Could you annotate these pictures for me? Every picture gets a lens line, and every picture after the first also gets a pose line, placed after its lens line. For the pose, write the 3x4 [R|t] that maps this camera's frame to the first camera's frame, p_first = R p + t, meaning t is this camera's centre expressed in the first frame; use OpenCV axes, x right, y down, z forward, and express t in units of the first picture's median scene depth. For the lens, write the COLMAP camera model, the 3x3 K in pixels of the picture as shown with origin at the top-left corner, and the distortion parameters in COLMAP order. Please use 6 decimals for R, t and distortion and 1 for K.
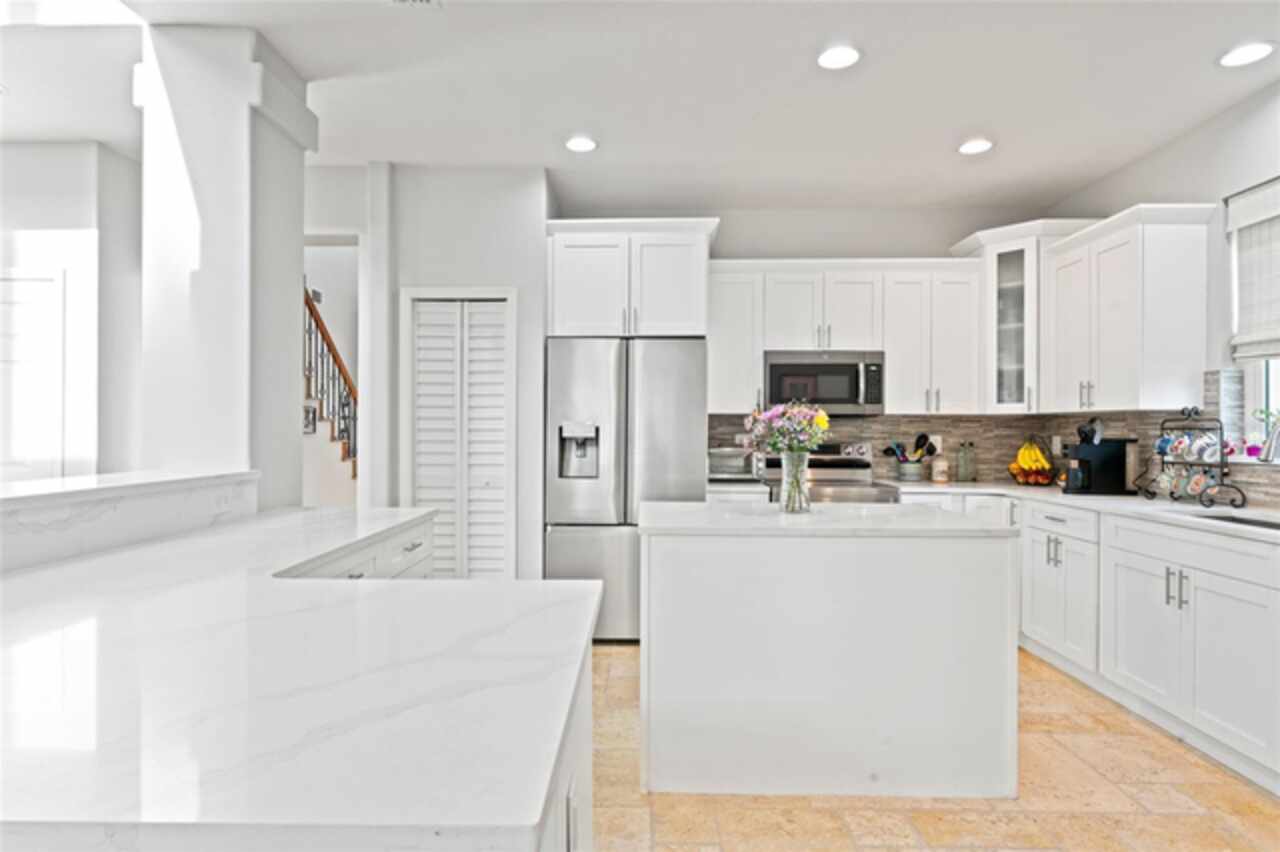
lens RADIAL K [[724.6, 0, 640.0], [0, 724.6, 426.0], [0, 0, 1]] dist [0.033009, 0.000055]
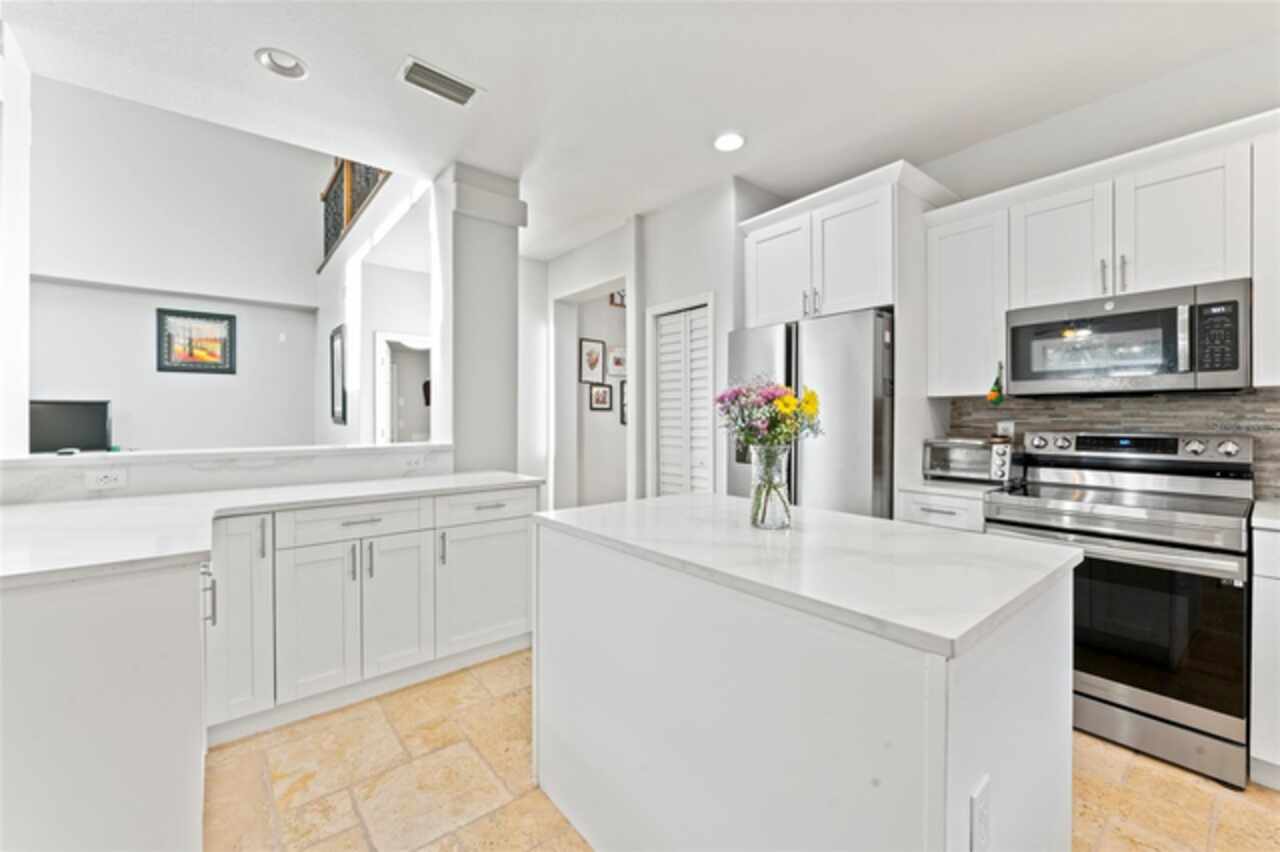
lens RADIAL K [[514.1, 0, 640.0], [0, 514.1, 426.0], [0, 0, 1]] dist [-0.001777, 0.000065]
pose [[0.634040, 0.007678, -0.773262, 0.368660], [0.008928, 0.999811, 0.017248, 0.003180], [0.773249, -0.017839, 0.633852, 0.392700]]
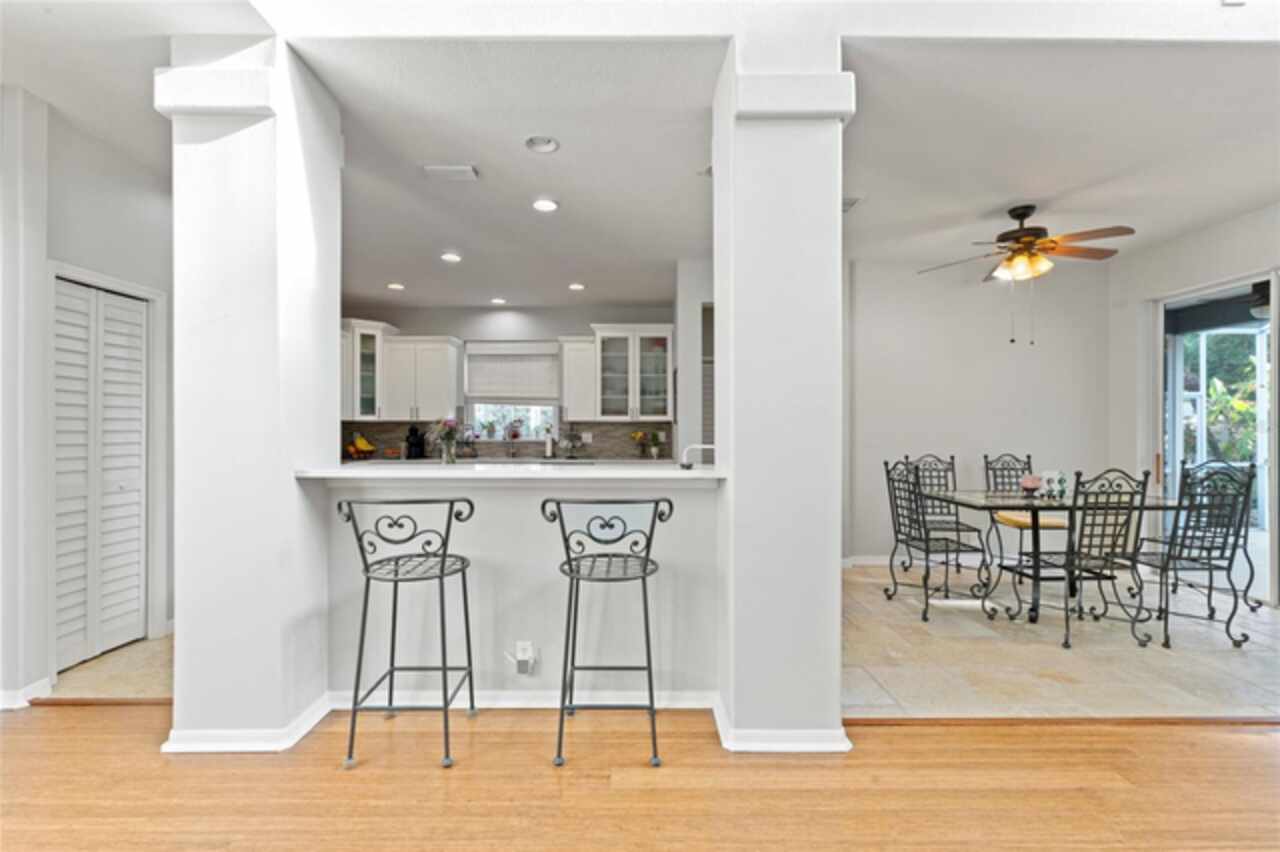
lens RADIAL K [[547.3, 0, 640.0], [0, 547.3, 426.0], [0, 0, 1]] dist [0.002550, 0.000210]
pose [[-0.016542, 0.001989, 0.999861, -0.940309], [-0.006803, 0.999975, -0.002102, -0.004420], [-0.999840, -0.006837, -0.016528, 0.332582]]
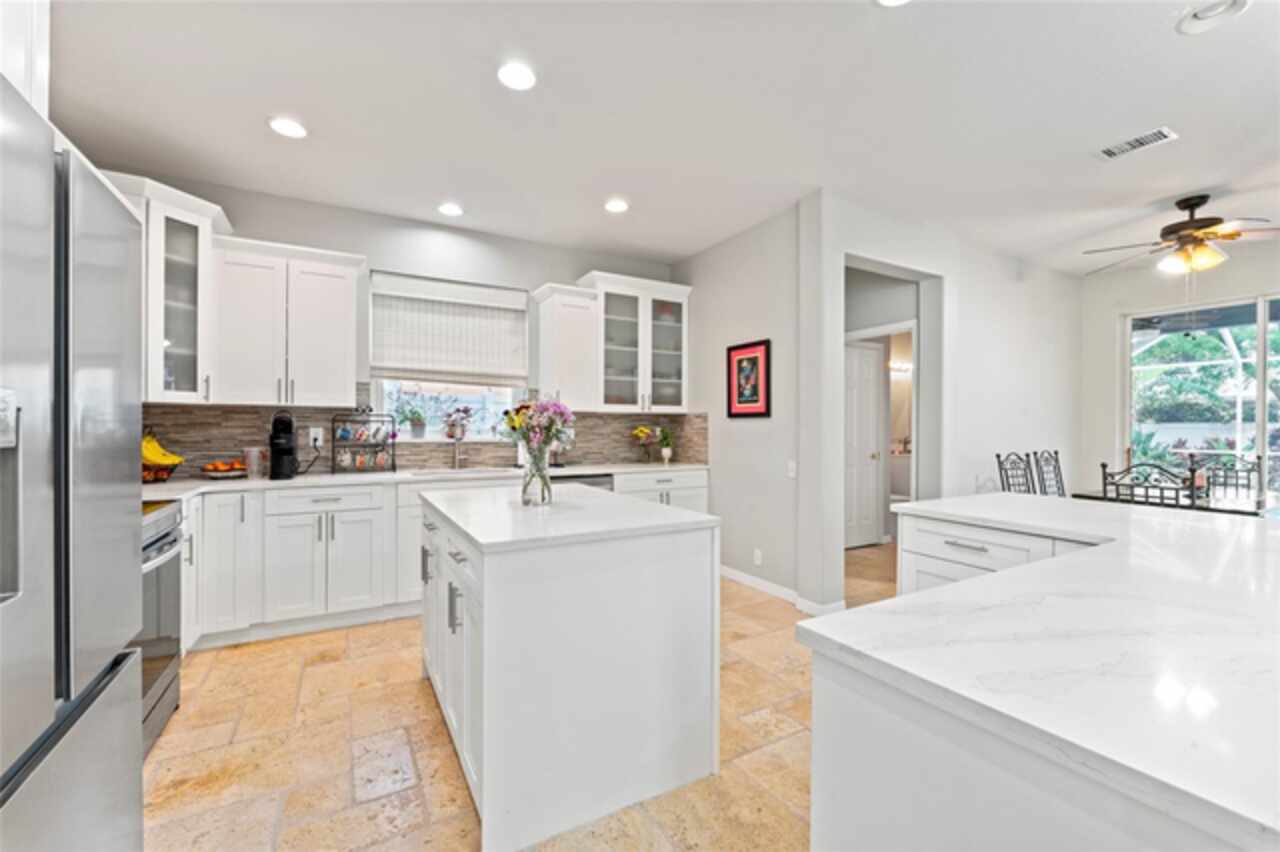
lens RADIAL K [[528.4, 0, 640.0], [0, 528.4, 426.0], [0, 0, 1]] dist [-0.001079, -0.000057]
pose [[-0.503498, -0.008352, 0.863956, -0.345618], [-0.012823, 0.999915, 0.002193, 0.002896], [-0.863901, -0.009974, -0.503563, 0.863941]]
